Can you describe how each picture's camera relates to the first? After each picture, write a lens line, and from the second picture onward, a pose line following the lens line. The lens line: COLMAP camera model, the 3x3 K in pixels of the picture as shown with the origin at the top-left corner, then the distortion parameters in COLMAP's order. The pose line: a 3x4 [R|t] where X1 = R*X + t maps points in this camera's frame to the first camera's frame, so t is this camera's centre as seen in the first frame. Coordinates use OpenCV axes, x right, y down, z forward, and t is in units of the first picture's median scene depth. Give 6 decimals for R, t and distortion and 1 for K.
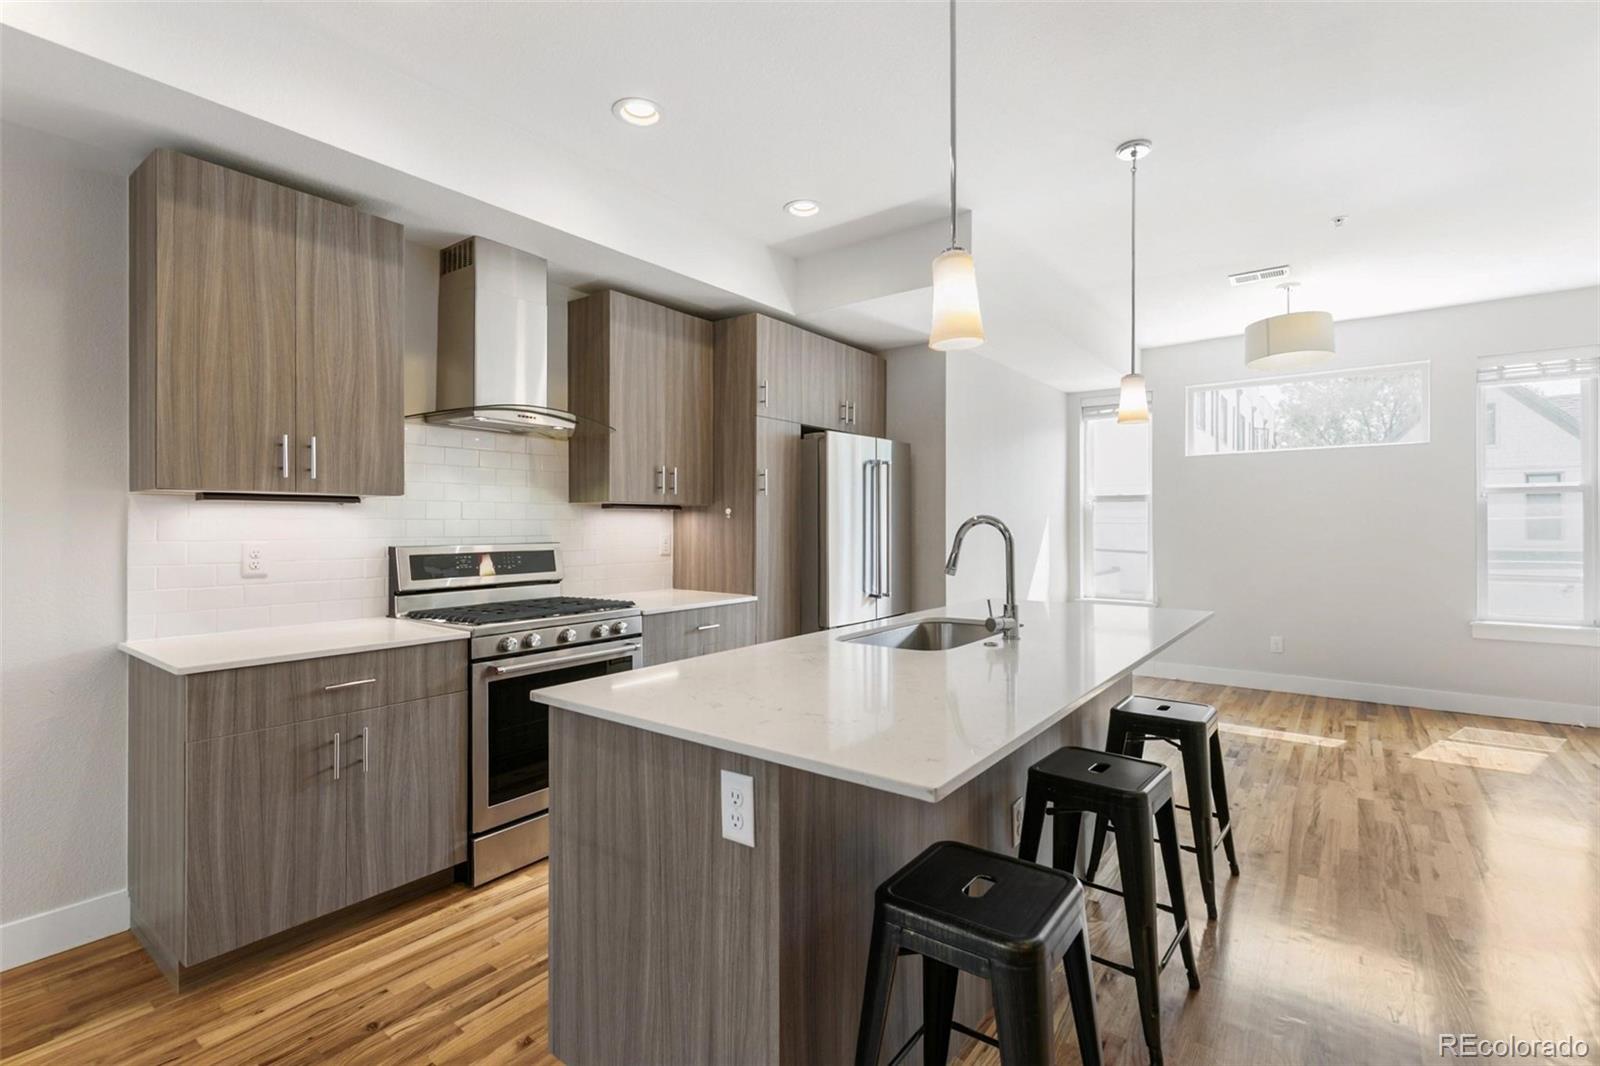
lens RADIAL K [[735.4, 0, 801.3], [0, 735.4, 524.9], [0, 0, 1]] dist [0.000741, 0.000885]
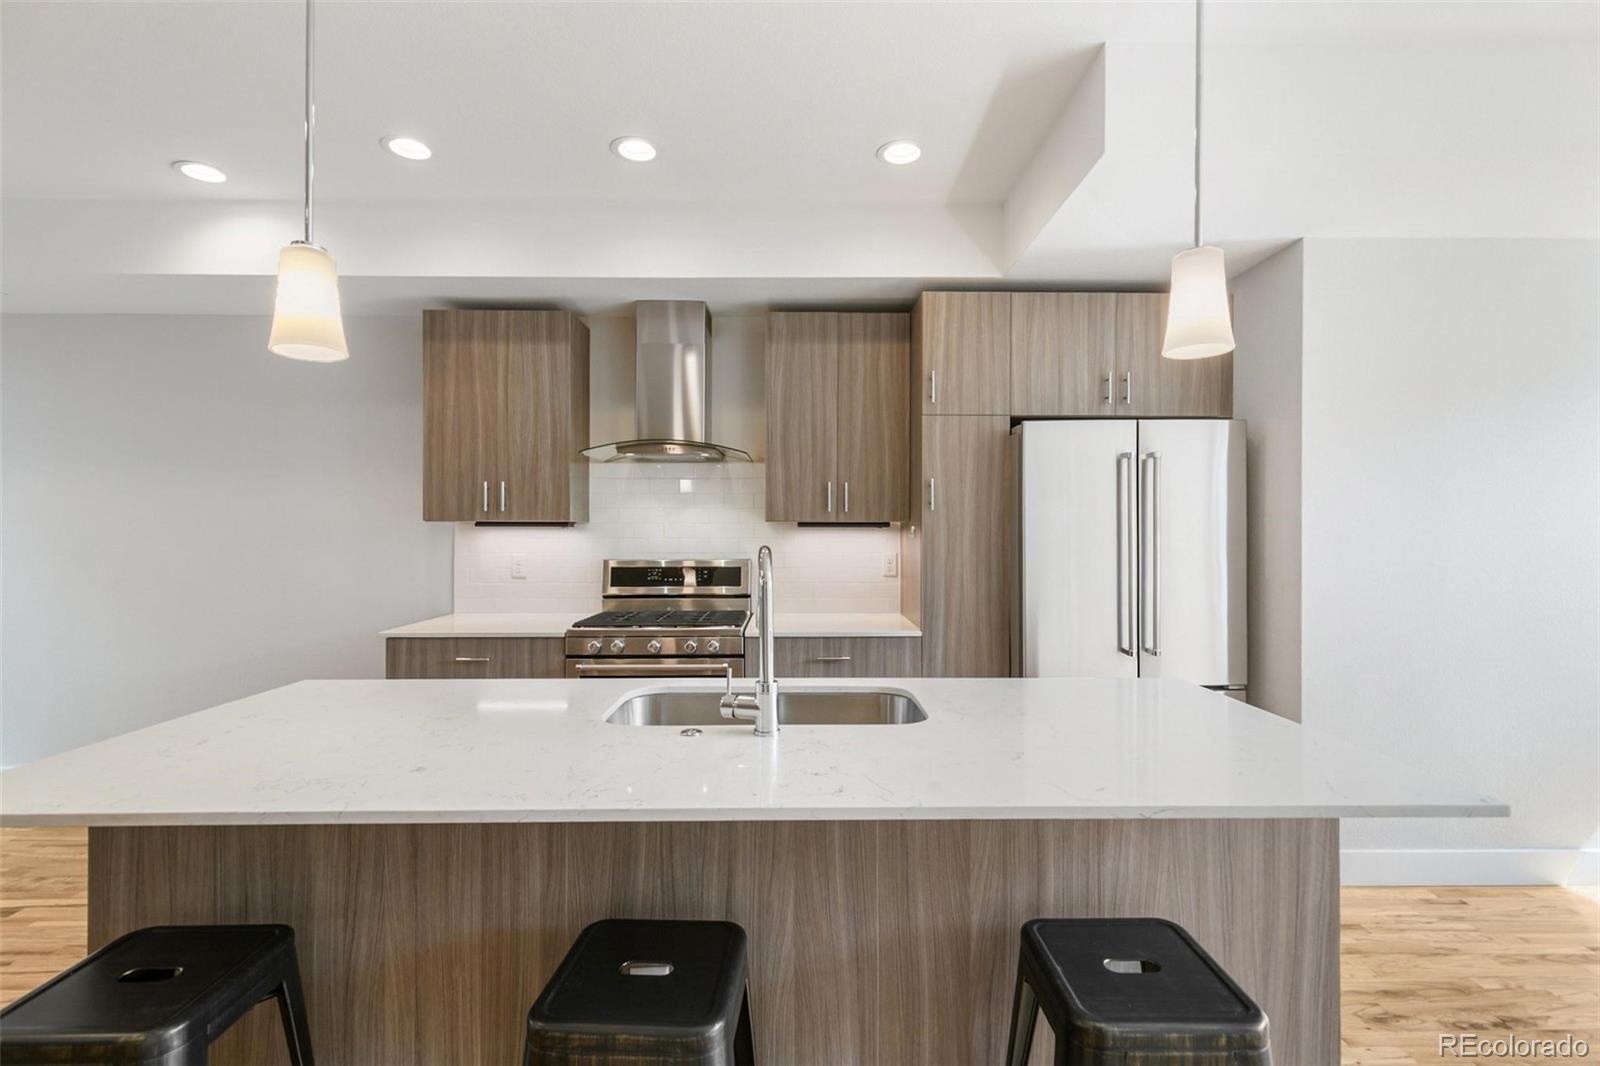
lens RADIAL K [[735.4, 0, 801.3], [0, 735.4, 524.9], [0, 0, 1]] dist [0.000741, 0.000885]
pose [[0.610341, -0.005847, -0.792117, 0.757737], [-0.001308, 0.999964, -0.008389, -0.023435], [0.792138, 0.006156, 0.610311, 0.557685]]
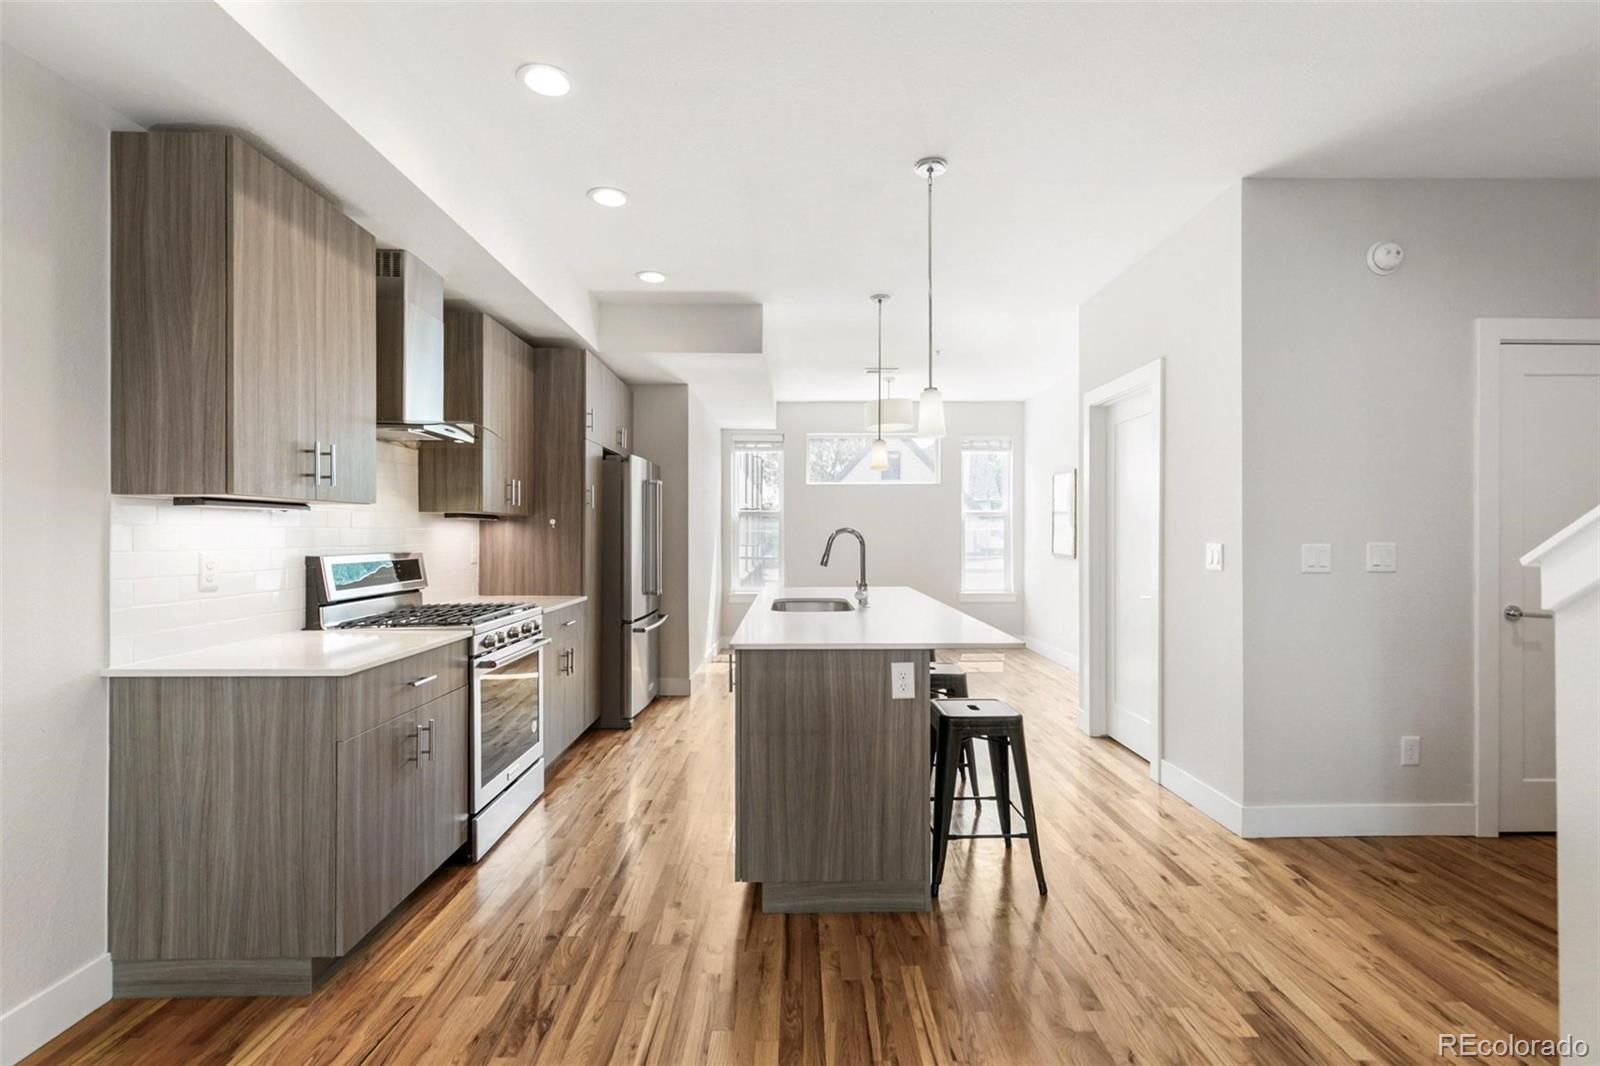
lens RADIAL K [[733.2, 0, 816.2], [0, 733.2, 538.5], [0, 0, 1]] dist [-0.000269, -0.000729]
pose [[0.780528, -0.003246, 0.625113, -0.727348], [0.000108, 0.999987, 0.005058, 0.002350], [-0.625121, -0.003881, 0.780518, -0.173644]]
